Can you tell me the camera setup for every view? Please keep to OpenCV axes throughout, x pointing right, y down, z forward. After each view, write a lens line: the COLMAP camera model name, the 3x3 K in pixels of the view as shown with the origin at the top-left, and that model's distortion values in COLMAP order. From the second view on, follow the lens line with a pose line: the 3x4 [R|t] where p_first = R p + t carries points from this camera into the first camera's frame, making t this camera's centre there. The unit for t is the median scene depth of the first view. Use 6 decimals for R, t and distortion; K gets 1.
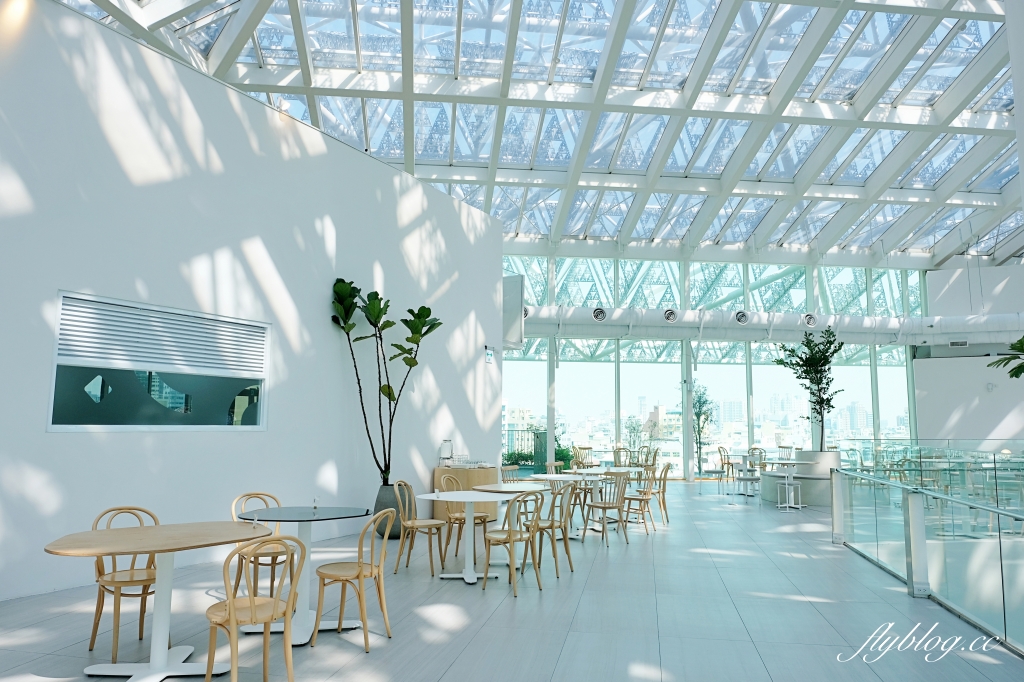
lens RADIAL K [[702.6, 0, 507.8], [0, 702.6, 340.7], [0, 0, 1]] dist [-0.012218, -0.004741]
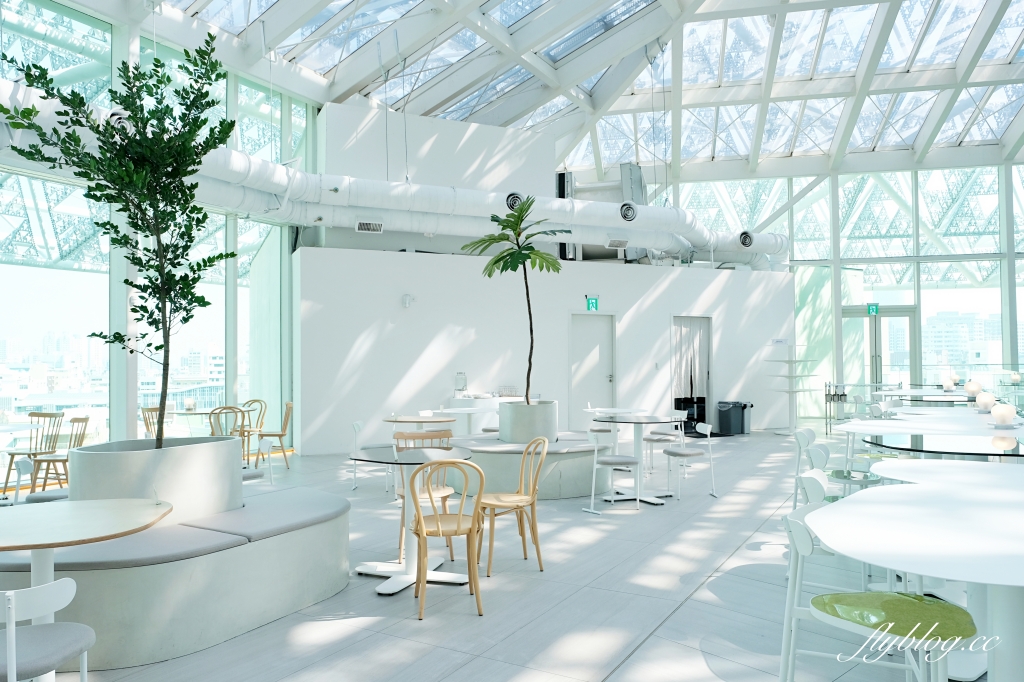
lens RADIAL K [[722.5, 0, 508.2], [0, 722.5, 347.6], [0, 0, 1]] dist [-0.004162, -0.002191]
pose [[0.597259, 0.002263, 0.802046, 0.274186], [-0.078521, 0.995357, 0.055664, 0.083408], [-0.798196, -0.096223, 0.594663, 0.670139]]
